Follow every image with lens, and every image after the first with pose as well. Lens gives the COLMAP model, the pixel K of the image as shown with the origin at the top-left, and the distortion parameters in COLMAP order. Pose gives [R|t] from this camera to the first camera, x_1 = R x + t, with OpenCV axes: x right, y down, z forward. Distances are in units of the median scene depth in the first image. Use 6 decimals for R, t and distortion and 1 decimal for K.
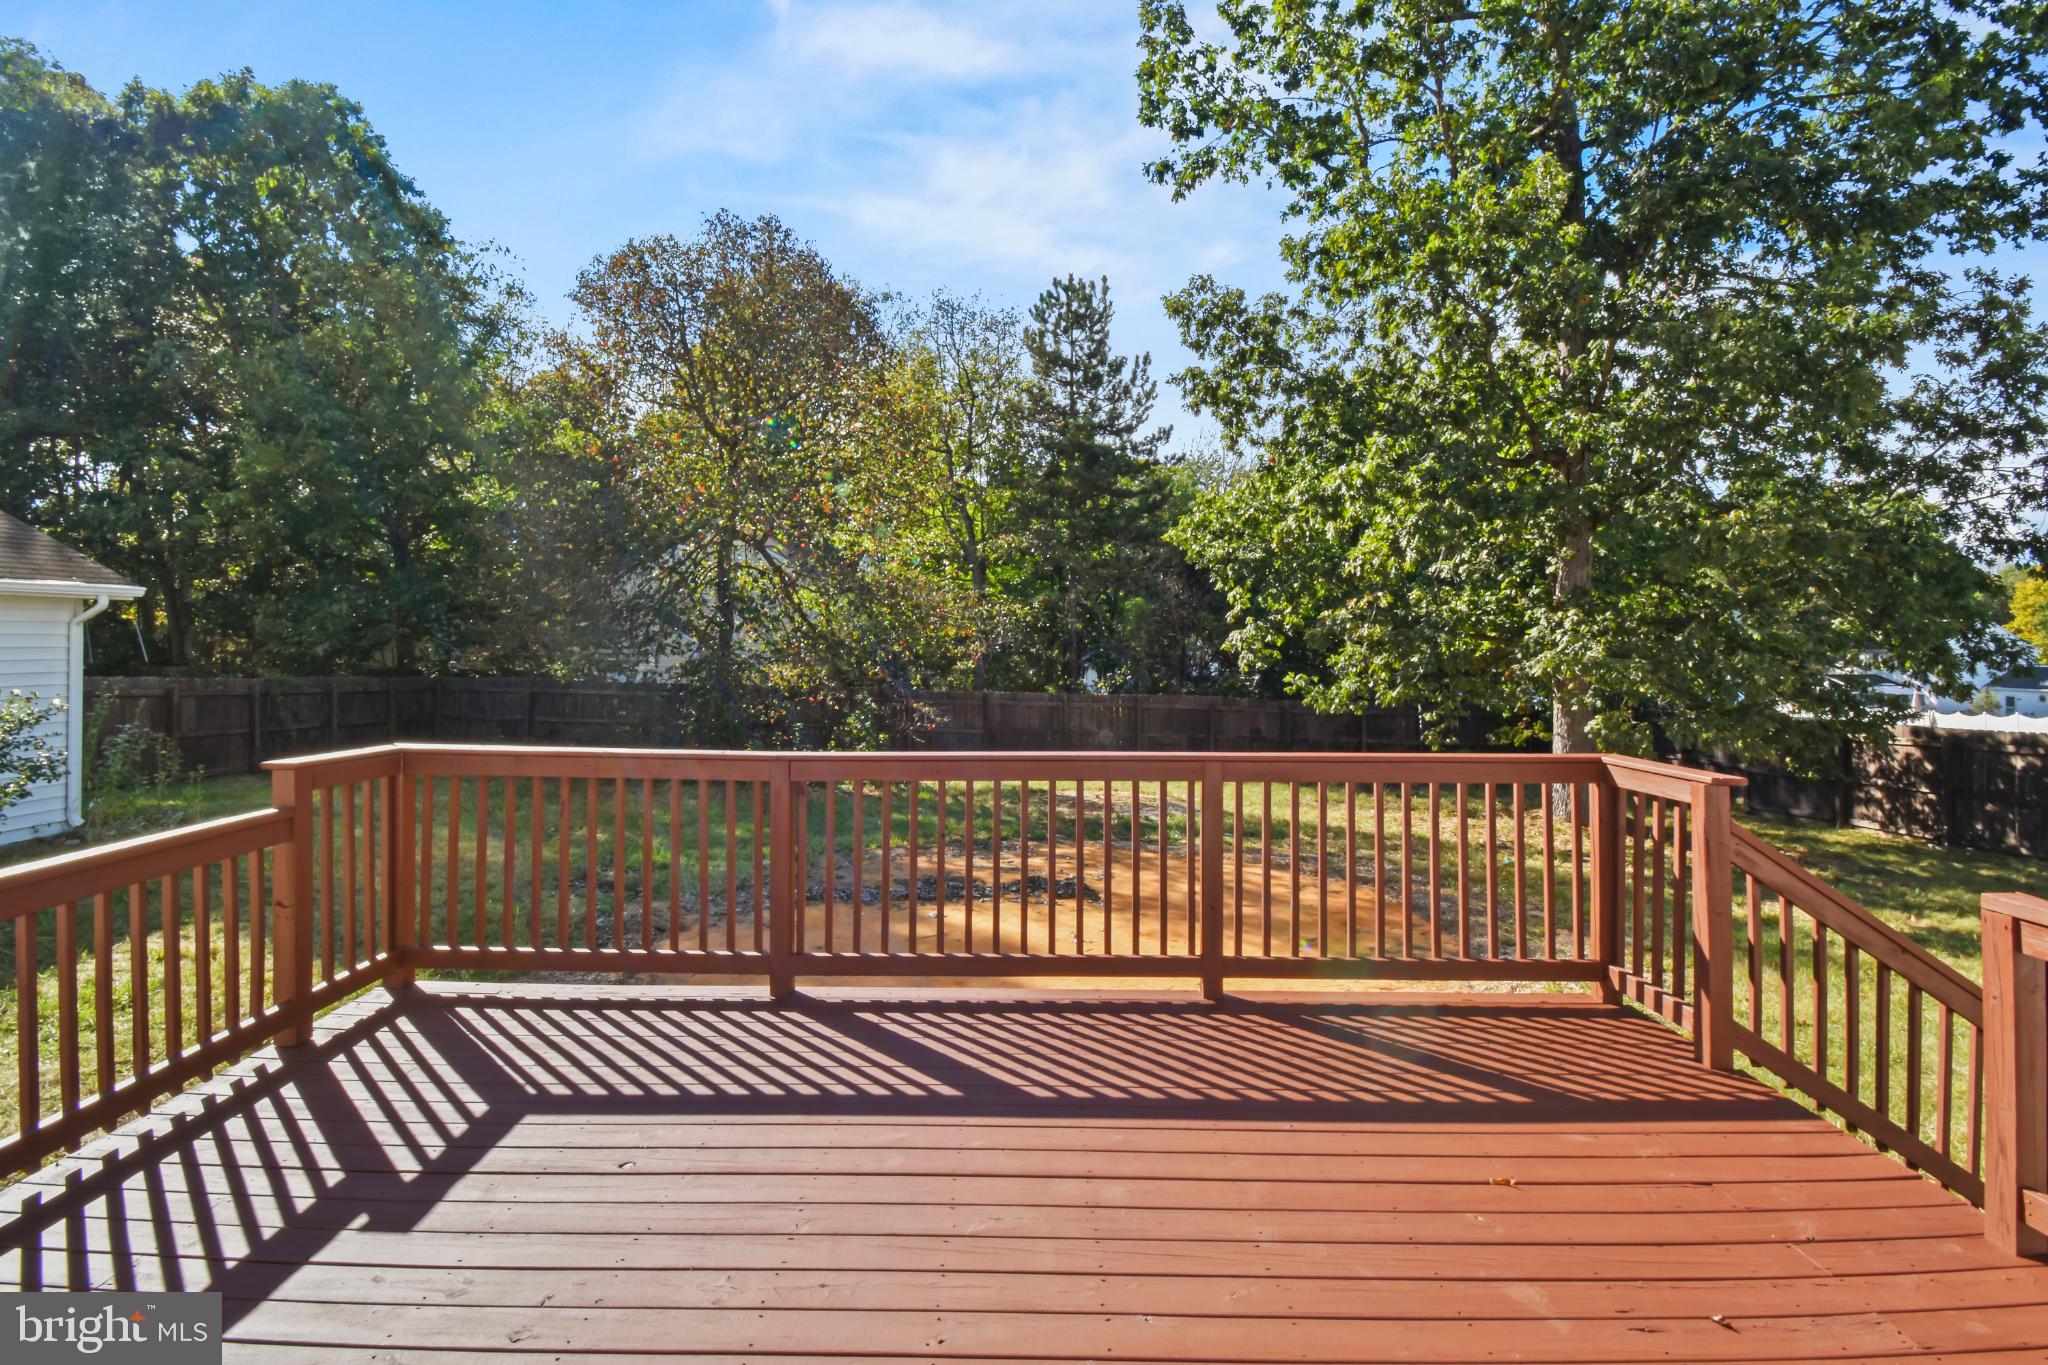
lens RADIAL K [[893.9, 0, 1025.6], [0, 893.9, 680.4], [0, 0, 1]] dist [0.045035, -0.025180]
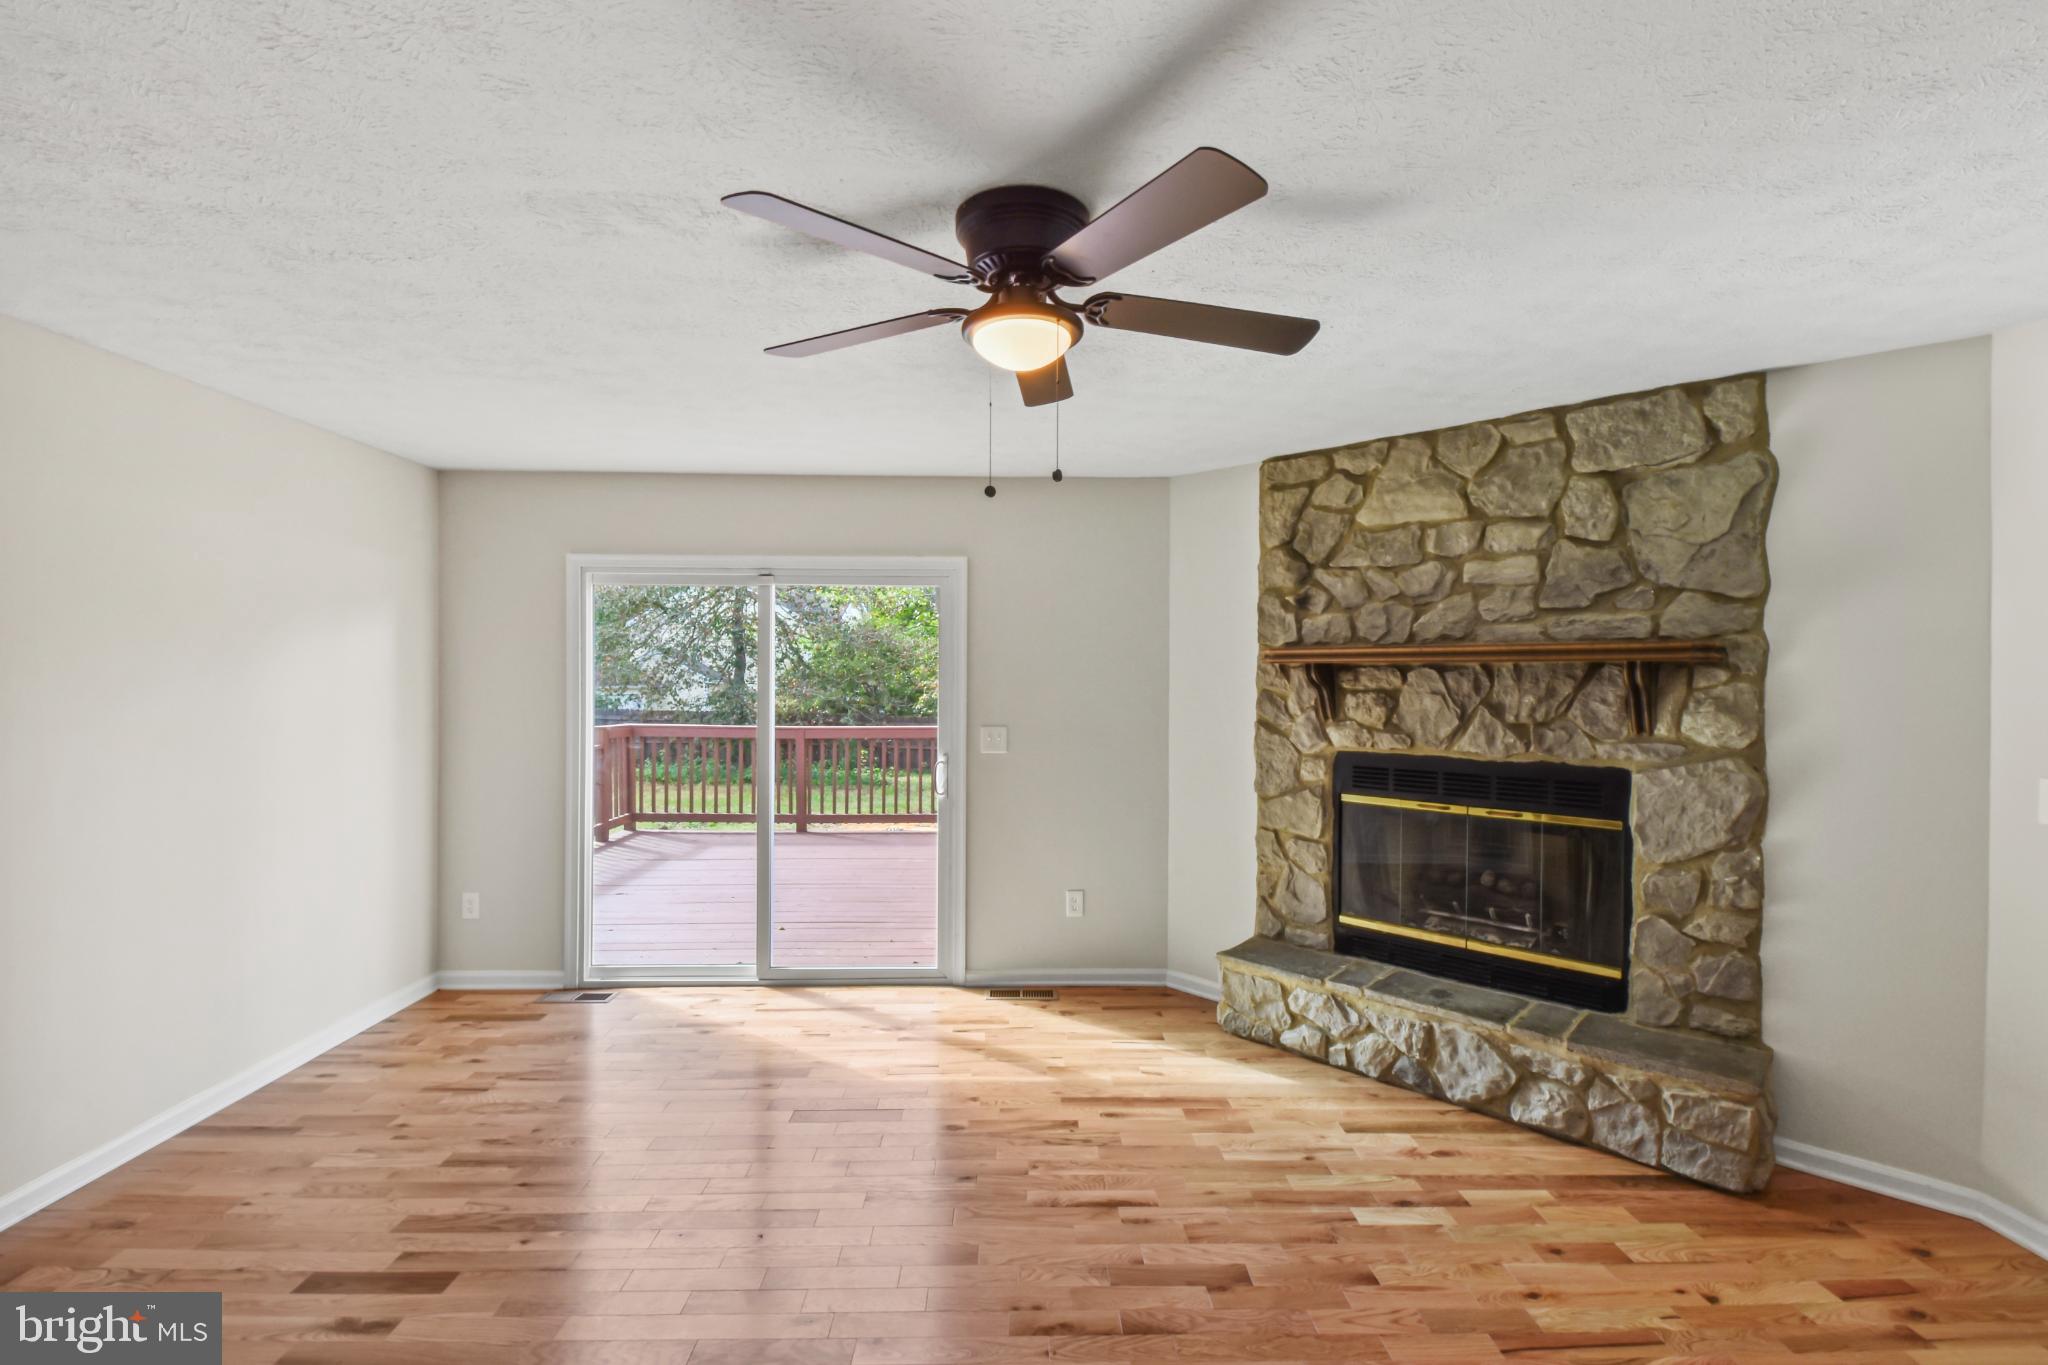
lens RADIAL K [[915.4, 0, 1024.0], [0, 915.4, 682.5], [0, 0, 1]] dist [0.038328, -0.026683]
pose [[0.999885, 0.000734, 0.015161, 0.246556], [-0.000170, 0.999309, -0.037180, 0.059622], [-0.015178, 0.037174, 0.999194, -1.289145]]
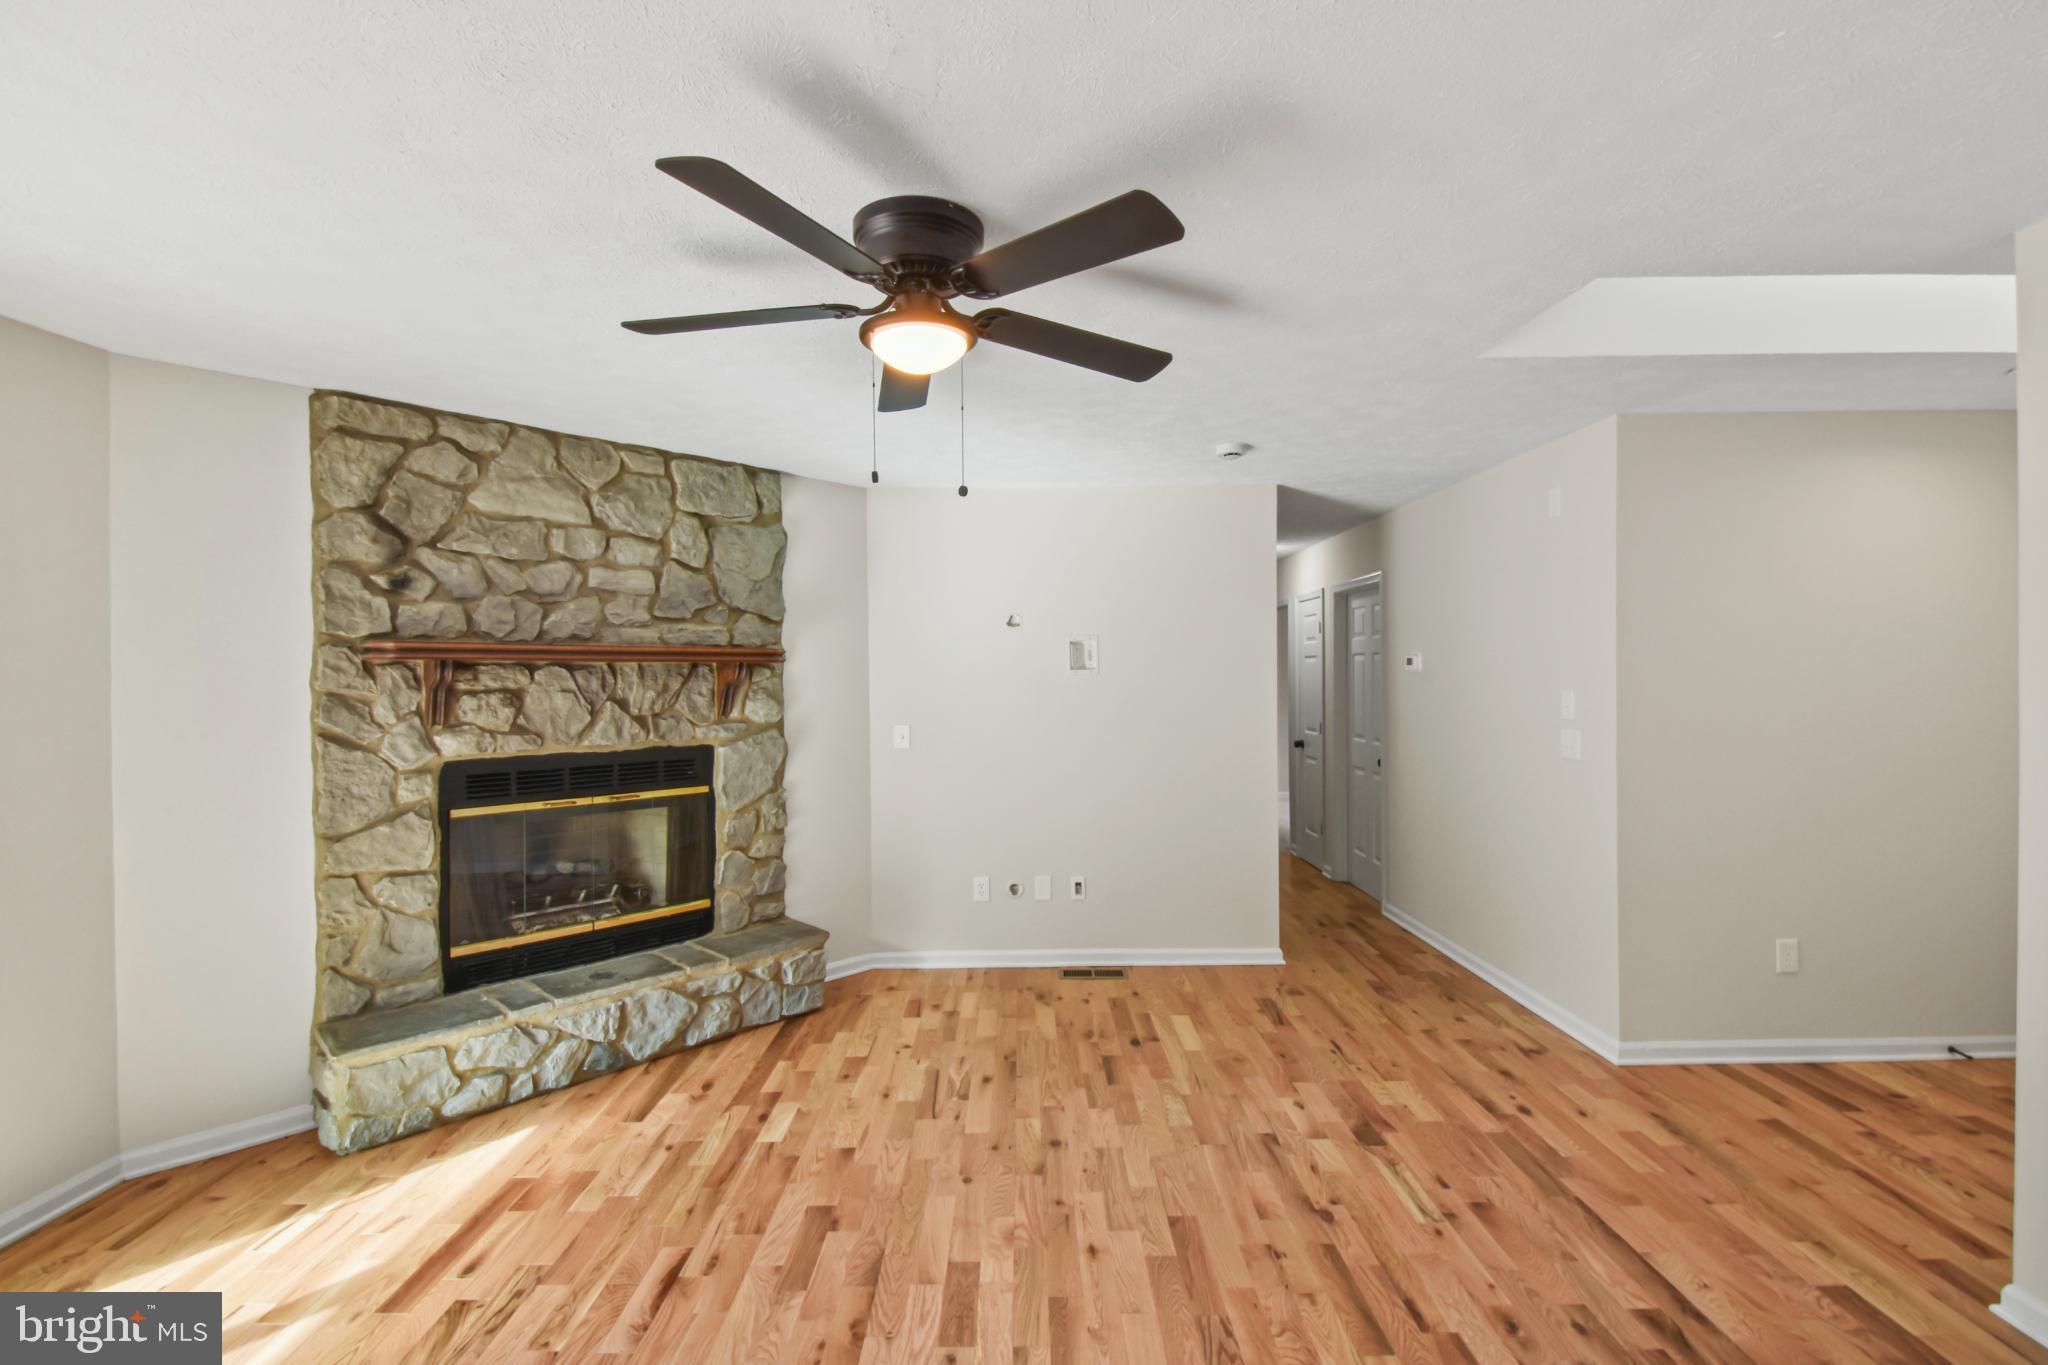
lens RADIAL K [[909.4, 0, 1028.1], [0, 909.4, 682.5], [0, 0, 1]] dist [0.043678, -0.027617]
pose [[-0.006582, -0.009727, 0.999931, -0.213838], [0.050627, 0.998667, 0.010048, 0.043275], [-0.998696, 0.050690, -0.006081, -0.886970]]
